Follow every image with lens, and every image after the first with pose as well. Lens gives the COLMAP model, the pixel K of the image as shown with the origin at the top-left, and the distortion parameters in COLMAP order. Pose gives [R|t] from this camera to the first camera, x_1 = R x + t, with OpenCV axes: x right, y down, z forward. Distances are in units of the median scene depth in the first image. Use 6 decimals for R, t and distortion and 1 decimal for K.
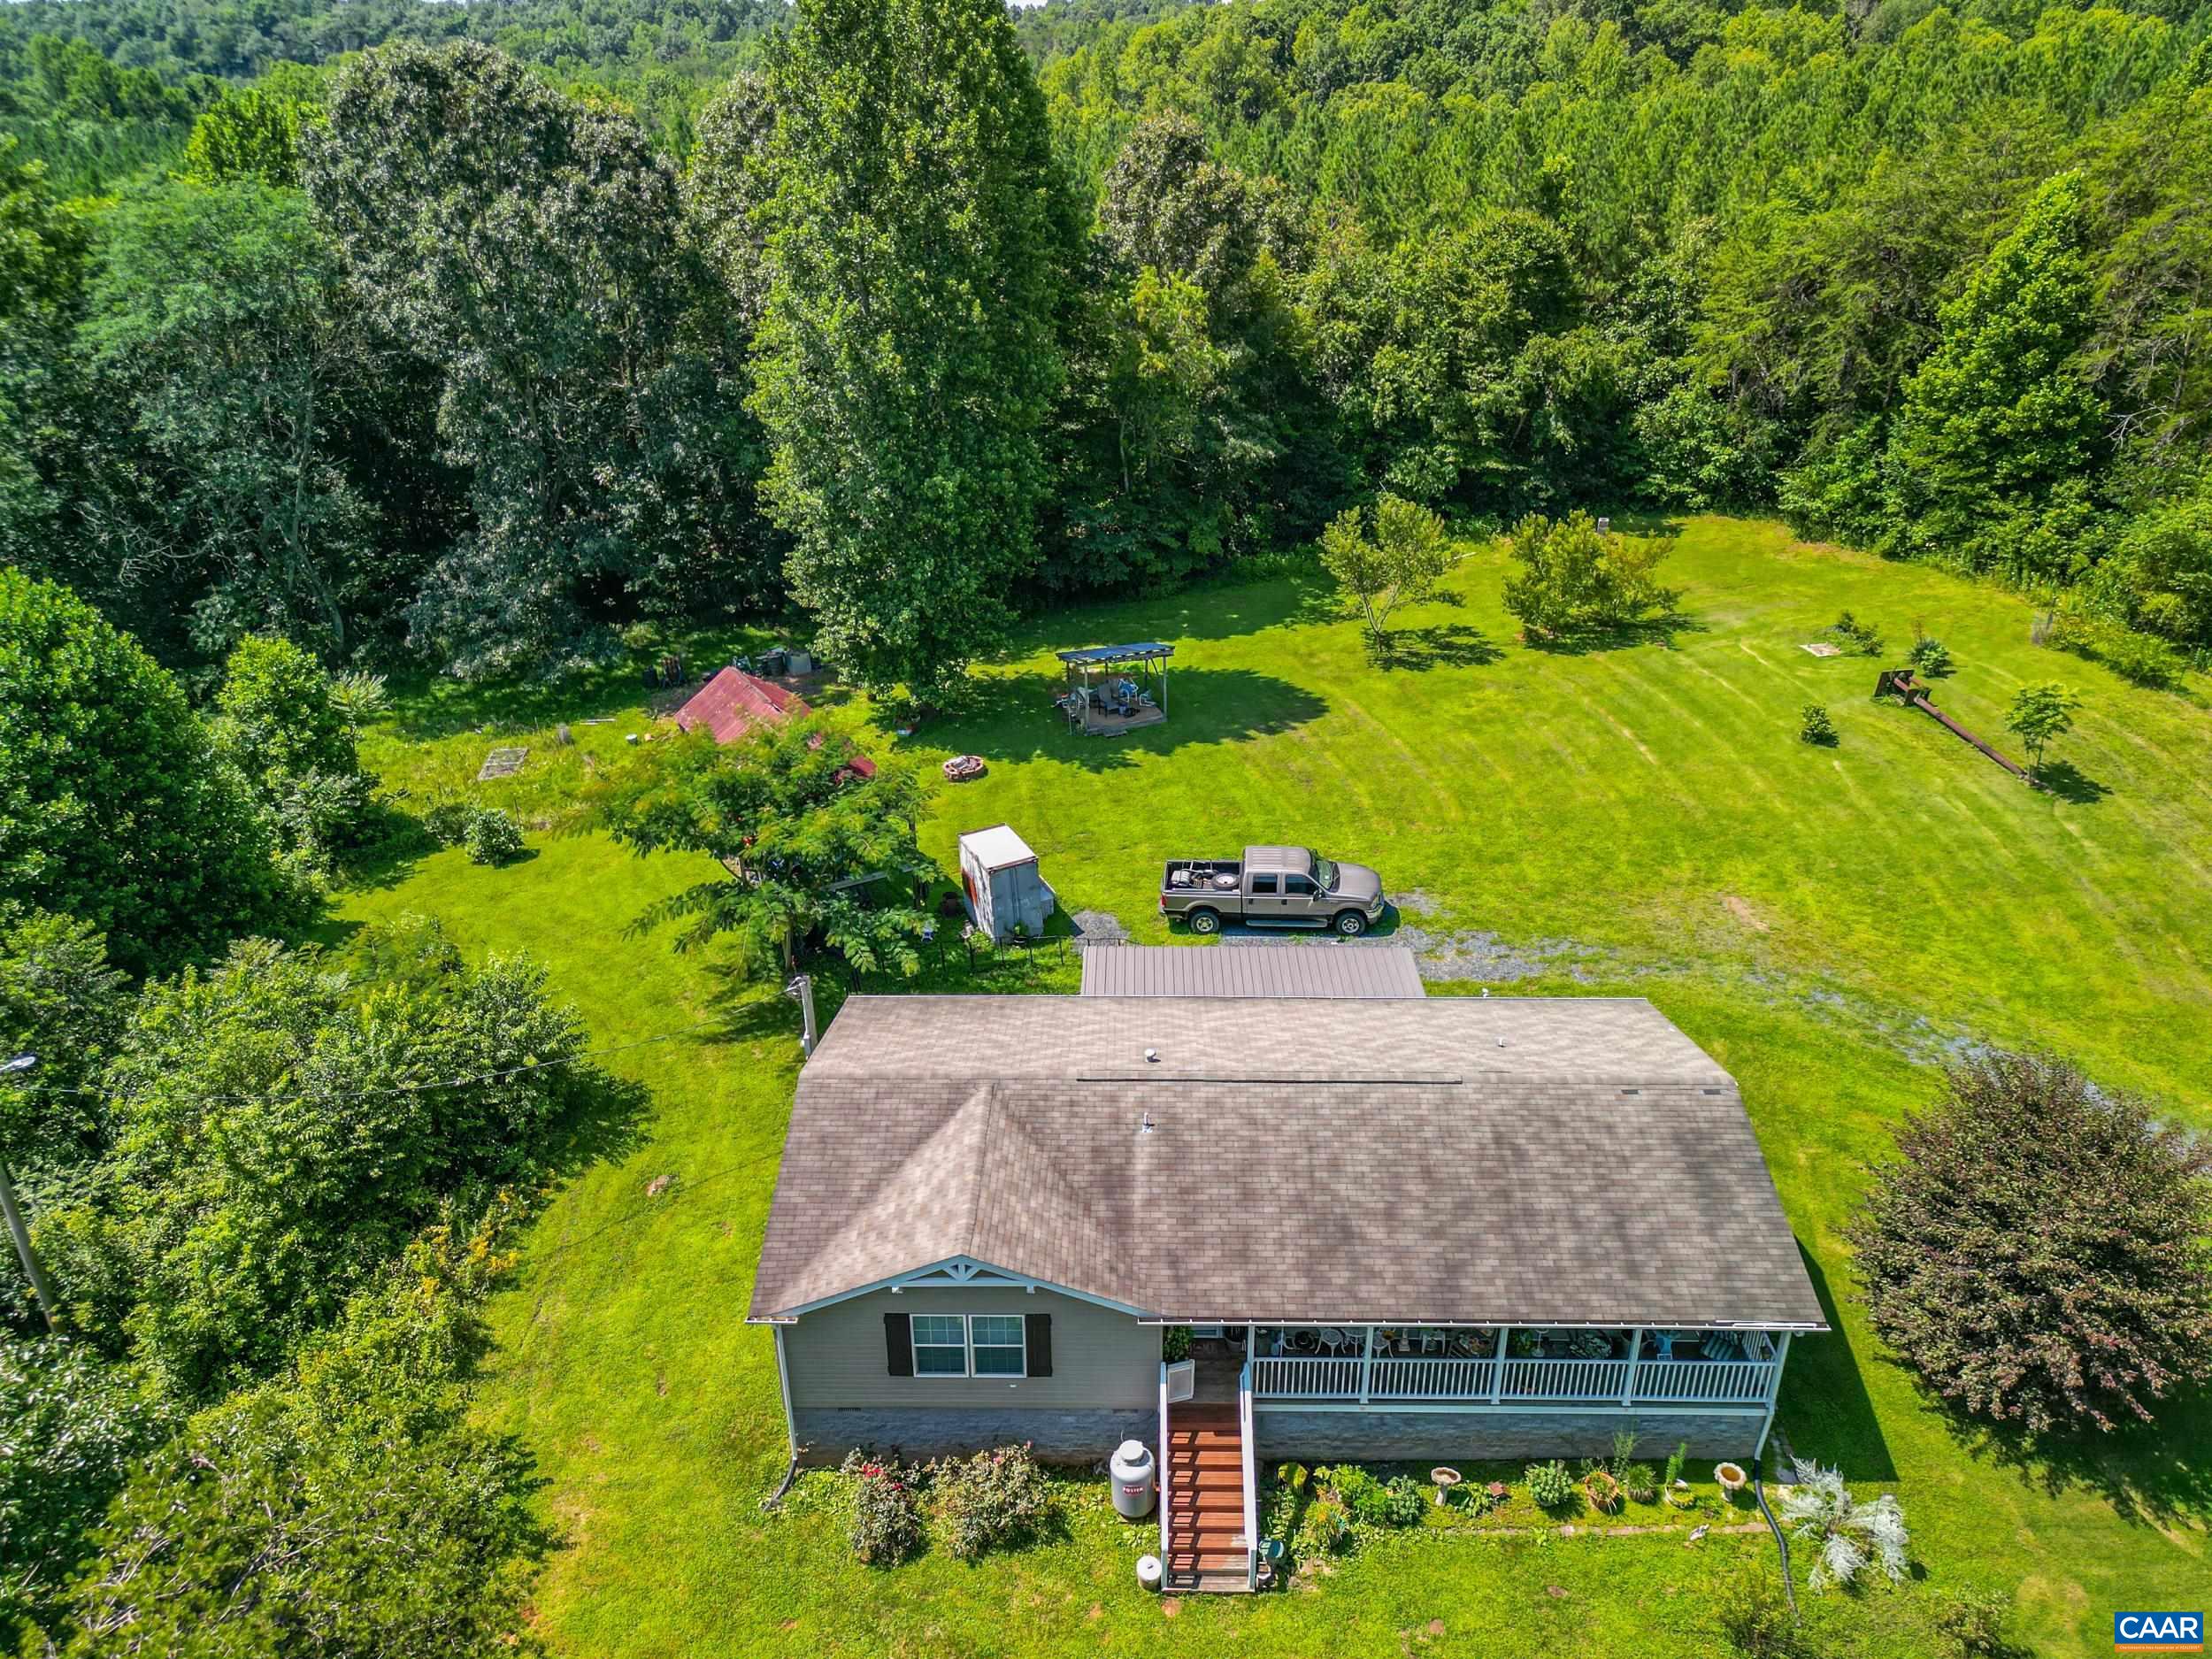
lens RADIAL K [[1502.1, 0, 1109.9], [0, 1502.1, 817.9], [0, 0, 1]] dist [0.081268, -0.083467]
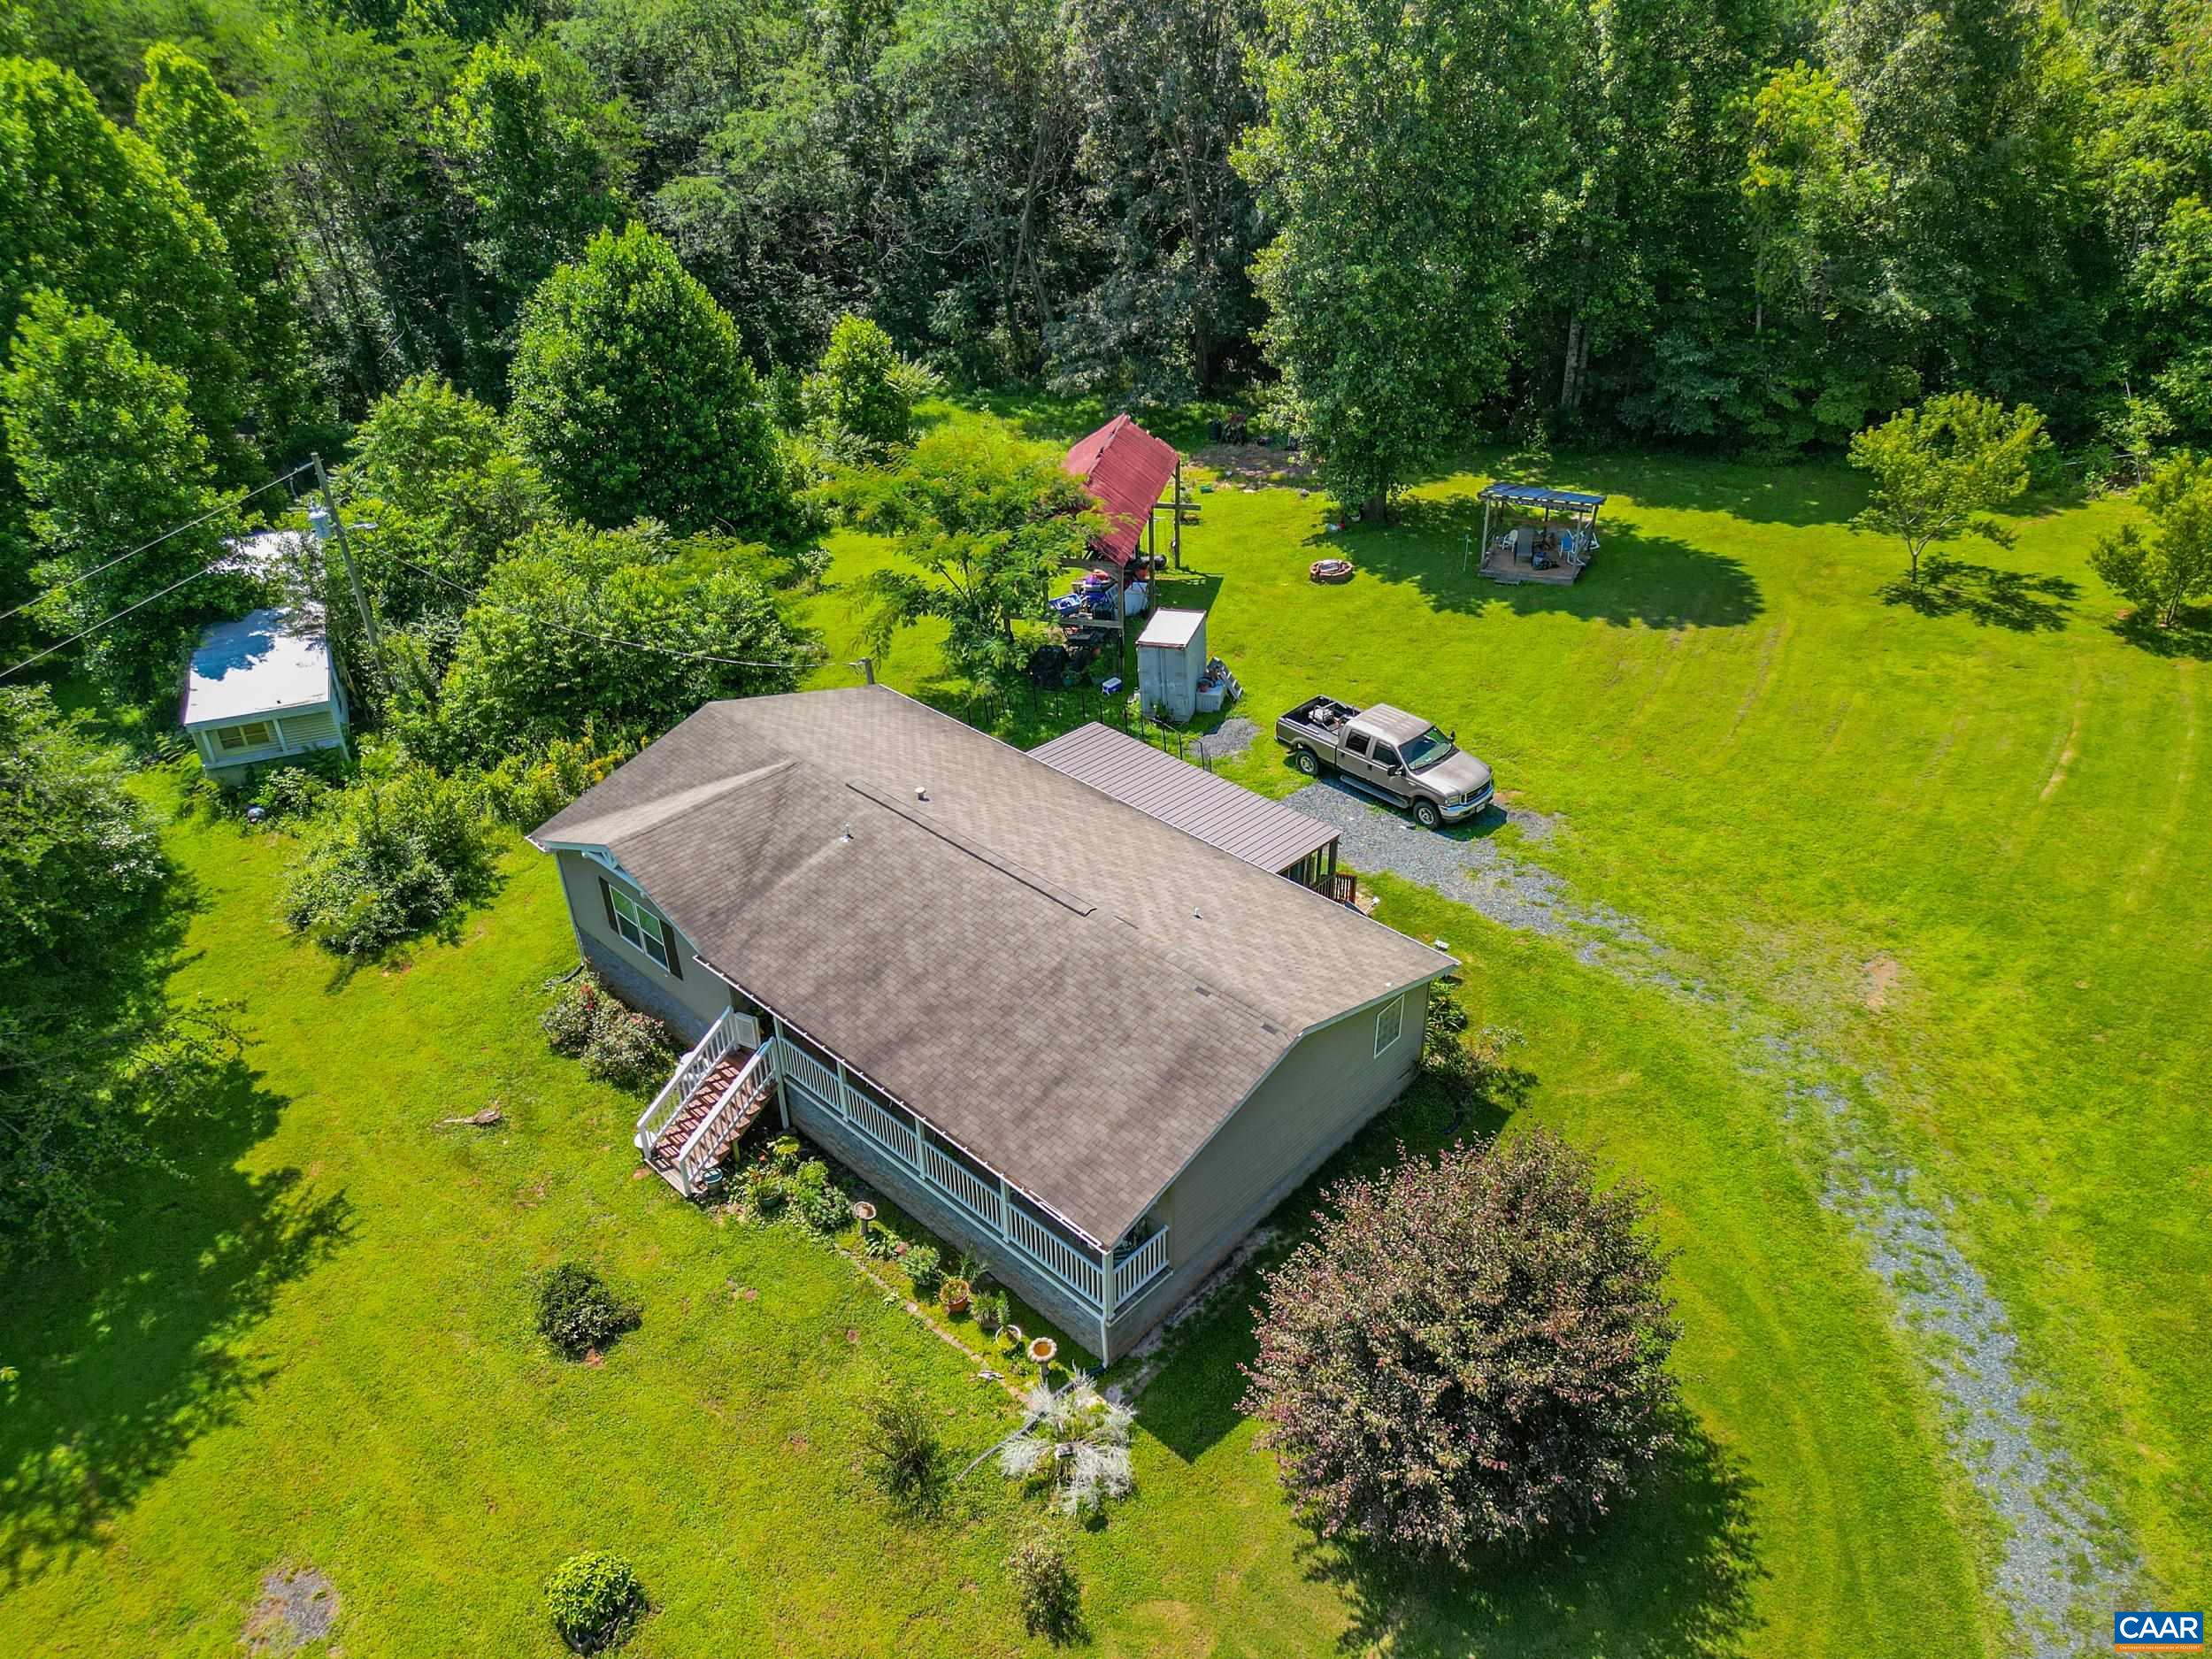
lens RADIAL K [[1502.1, 0, 1109.9], [0, 1502.1, 817.9], [0, 0, 1]] dist [0.081268, -0.083467]
pose [[0.741010, 0.356432, -0.569088, 0.541557], [-0.282444, 0.934321, 0.217415, -0.072797], [0.609205, -0.000372, 0.793013, 0.154342]]
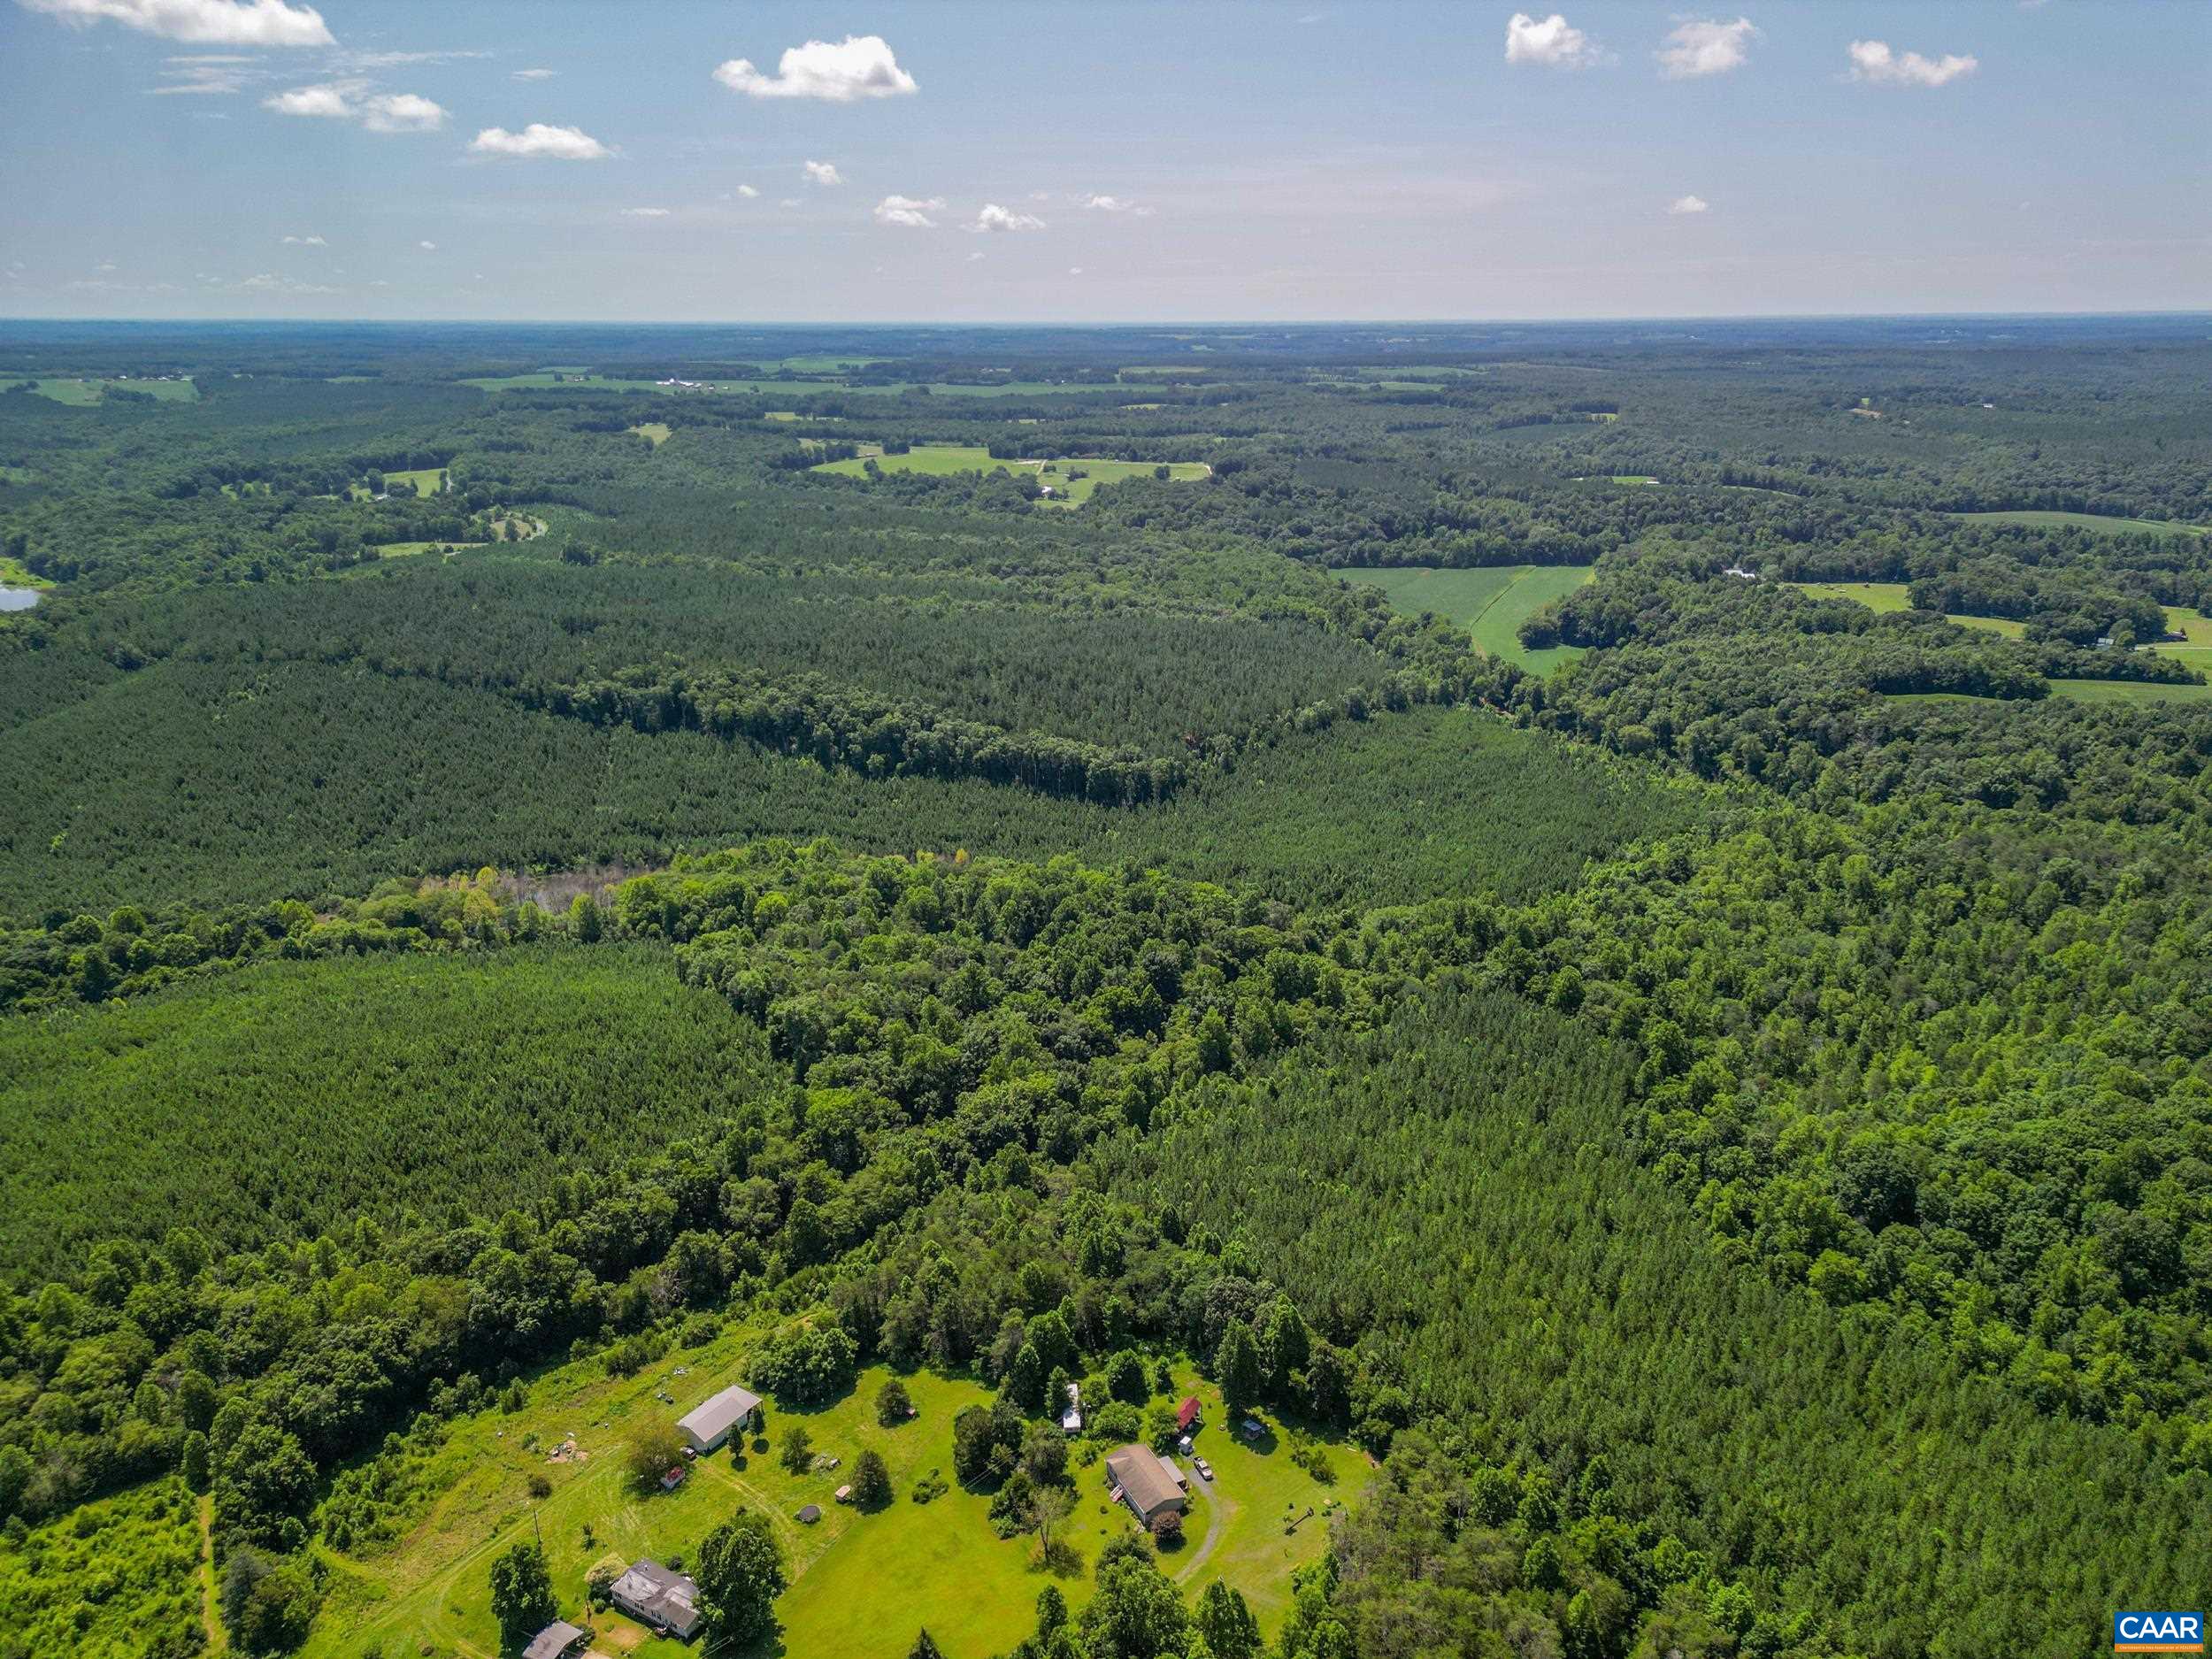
lens RADIAL K [[1502.1, 0, 1109.9], [0, 1502.1, 817.9], [0, 0, 1]] dist [0.081268, -0.083467]
pose [[0.479554, 0.290539, -0.828019, 5.350175], [-0.387817, 0.916616, 0.097019, -3.565421], [0.787163, 0.274594, 0.552243, -4.554038]]
